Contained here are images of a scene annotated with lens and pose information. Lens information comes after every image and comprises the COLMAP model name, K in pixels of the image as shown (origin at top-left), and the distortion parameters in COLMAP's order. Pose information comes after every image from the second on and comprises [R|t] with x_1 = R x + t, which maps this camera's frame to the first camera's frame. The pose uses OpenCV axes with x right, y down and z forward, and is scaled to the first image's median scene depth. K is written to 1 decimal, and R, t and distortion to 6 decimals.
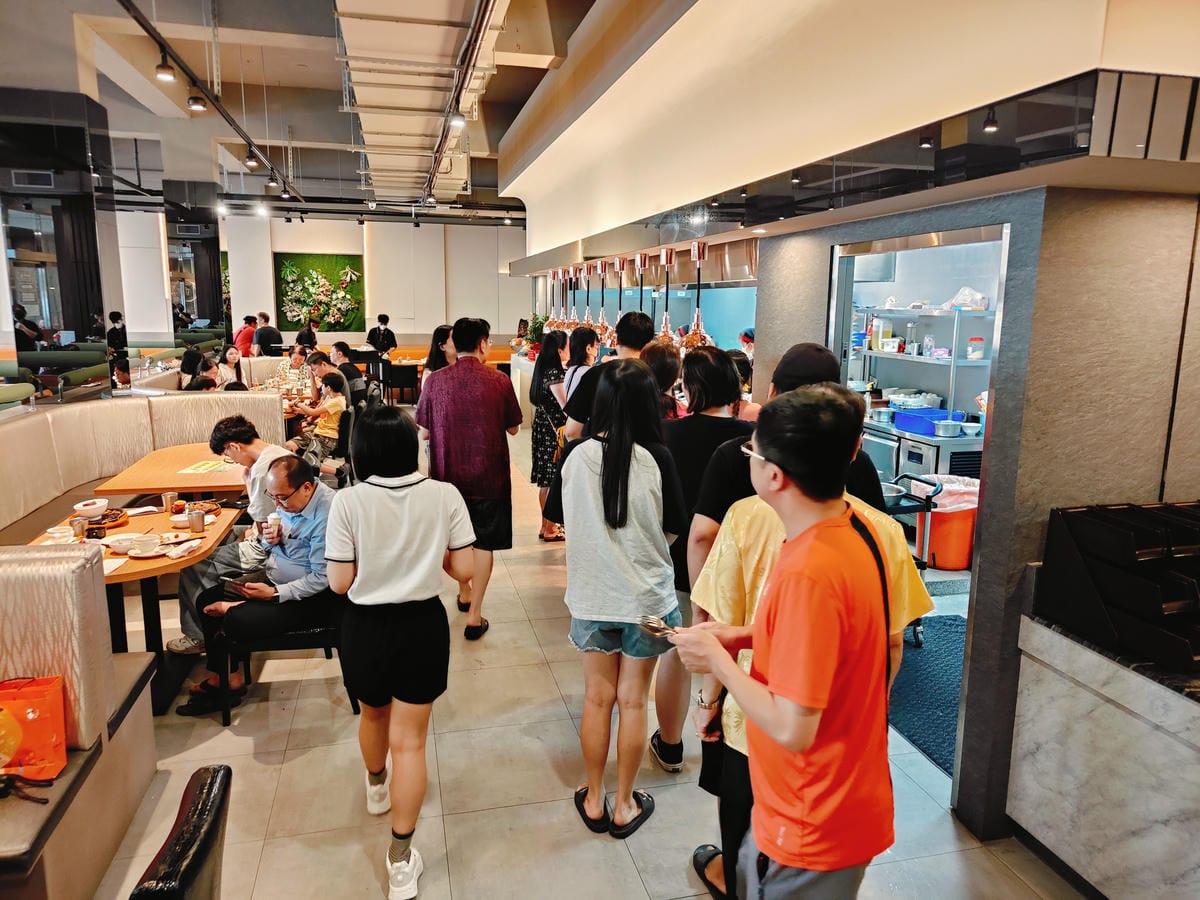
lens RADIAL K [[836.9, 0, 600.2], [0, 836.9, 447.5], [0, 0, 1]] dist [0.020180, -0.000418]
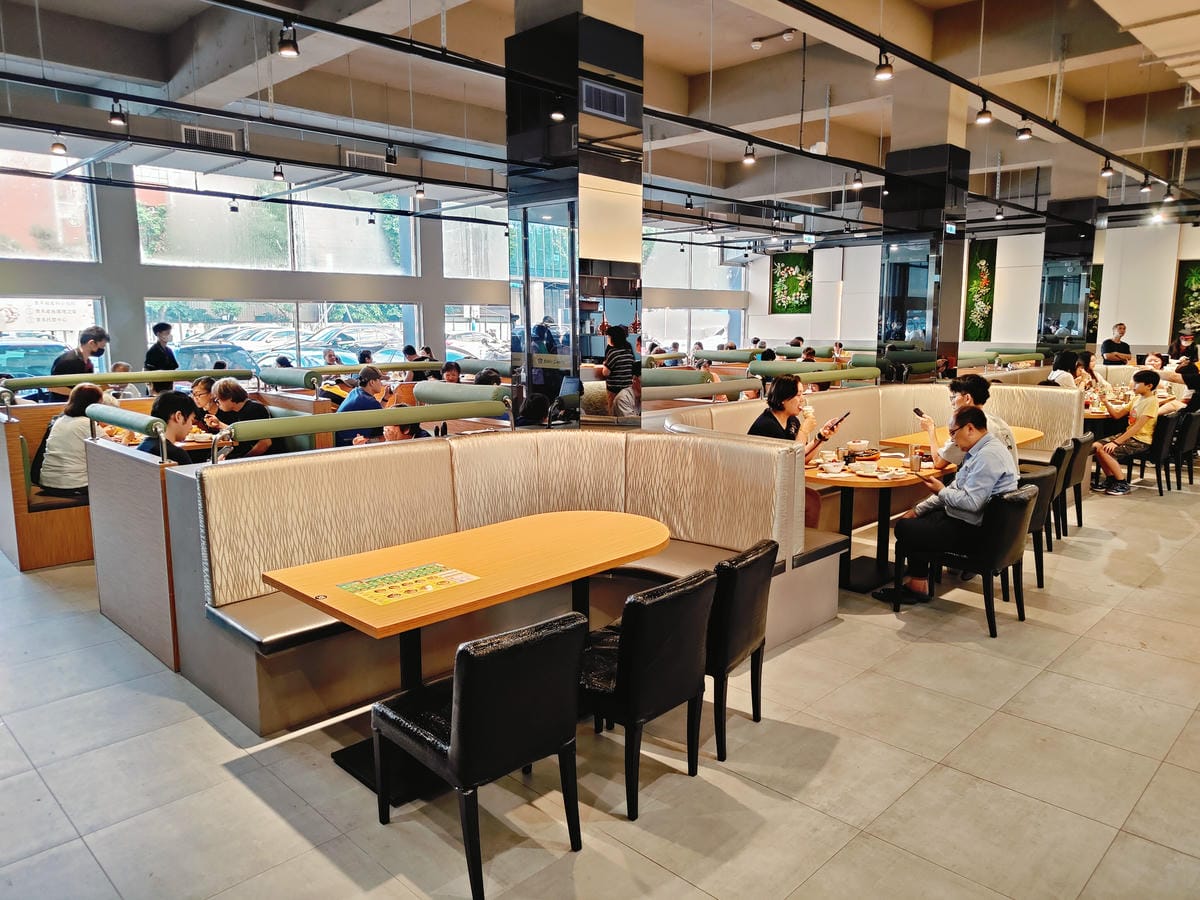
lens RADIAL K [[836.9, 0, 599.1], [0, 836.9, 450.7], [0, 0, 1]] dist [0.020180, -0.000418]
pose [[0.511512, 0.118385, -0.851082, 0.245696], [-0.140131, 0.988697, 0.053307, 0.043748], [0.847773, 0.091996, 0.522320, -0.066657]]
